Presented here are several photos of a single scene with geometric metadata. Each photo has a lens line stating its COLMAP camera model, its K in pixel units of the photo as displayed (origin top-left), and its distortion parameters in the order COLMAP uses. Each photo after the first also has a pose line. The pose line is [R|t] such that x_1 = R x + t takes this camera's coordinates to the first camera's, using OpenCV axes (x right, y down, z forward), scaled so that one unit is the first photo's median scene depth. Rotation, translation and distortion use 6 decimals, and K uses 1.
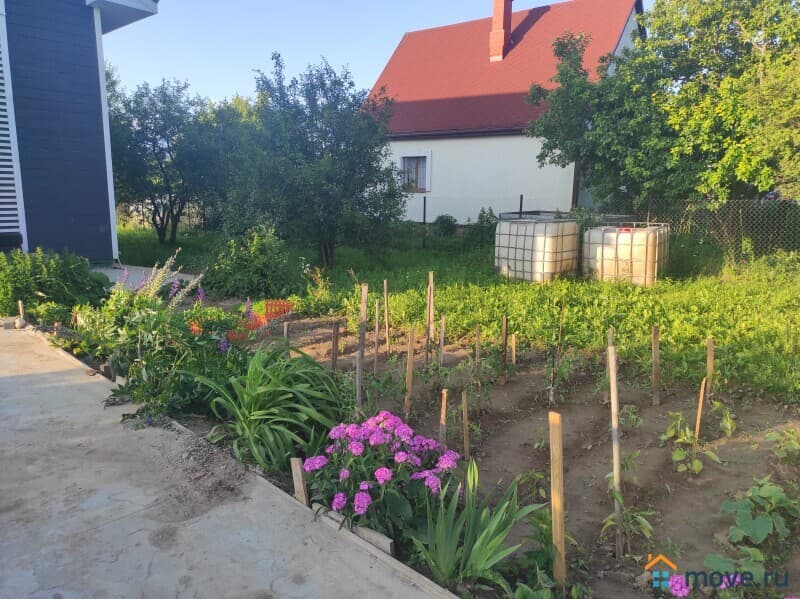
lens RADIAL K [[585.1, 0, 402.6], [0, 585.1, 299.7], [0, 0, 1]] dist [0.059171, -0.035034]
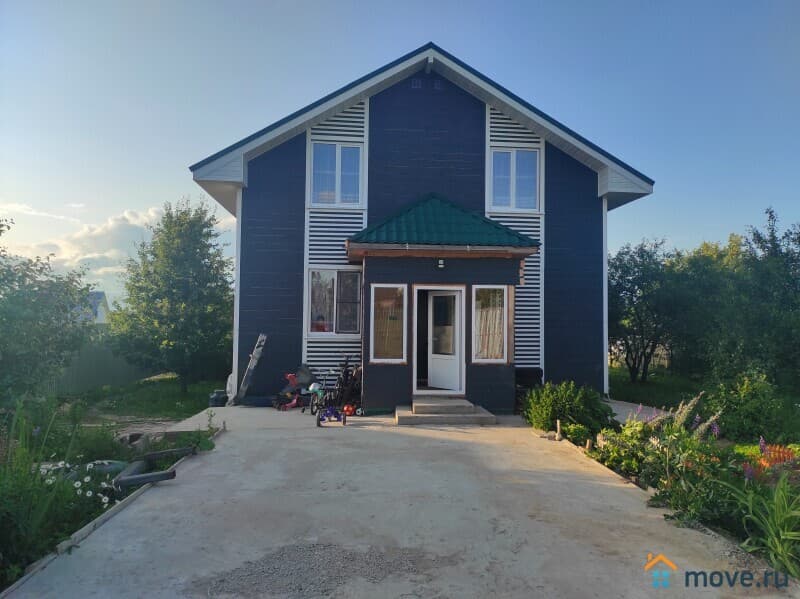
lens RADIAL K [[585.1, 0, 403.1], [0, 585.1, 300.9], [0, 0, 1]] dist [0.059171, -0.035034]
pose [[0.750303, -0.035724, -0.660128, -0.007444], [-0.115541, 0.976084, -0.184146, 0.017256], [0.650919, 0.214437, 0.728231, -0.191214]]
